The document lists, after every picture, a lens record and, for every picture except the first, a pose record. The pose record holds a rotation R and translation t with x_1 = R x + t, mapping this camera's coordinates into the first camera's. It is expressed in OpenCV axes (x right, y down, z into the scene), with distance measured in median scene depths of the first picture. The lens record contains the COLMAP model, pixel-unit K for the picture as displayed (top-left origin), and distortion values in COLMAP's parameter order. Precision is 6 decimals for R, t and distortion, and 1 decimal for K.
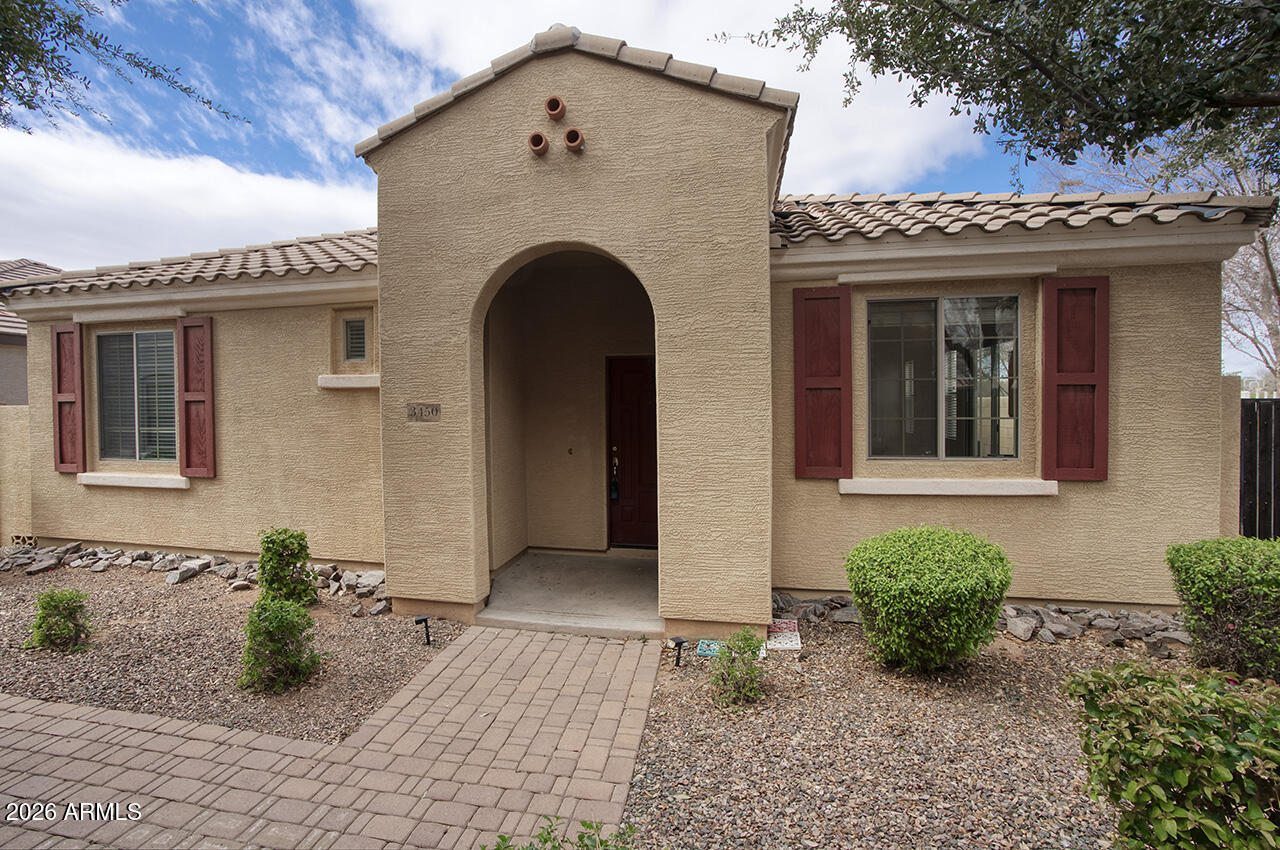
lens RADIAL K [[585.5, 0, 641.5], [0, 585.5, 423.0], [0, 0, 1]] dist [-0.028815, 0.001202]
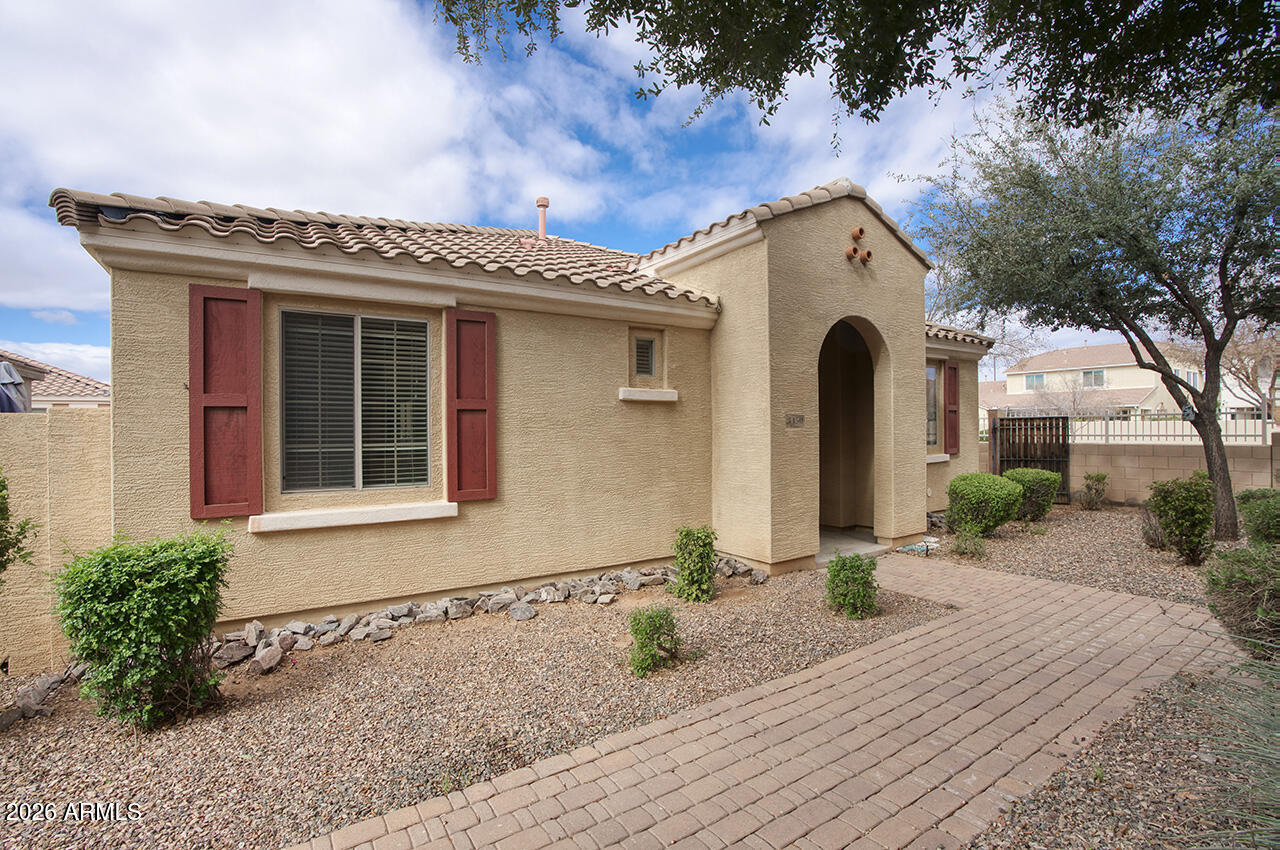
lens RADIAL K [[585.5, 0, 644.2], [0, 585.5, 426.4], [0, 0, 1]] dist [-0.028815, 0.001202]
pose [[0.693685, -0.002408, 0.720275, -1.220516], [0.024380, 0.999500, -0.020138, 0.009626], [-0.719866, 0.031530, 0.693396, 0.225428]]
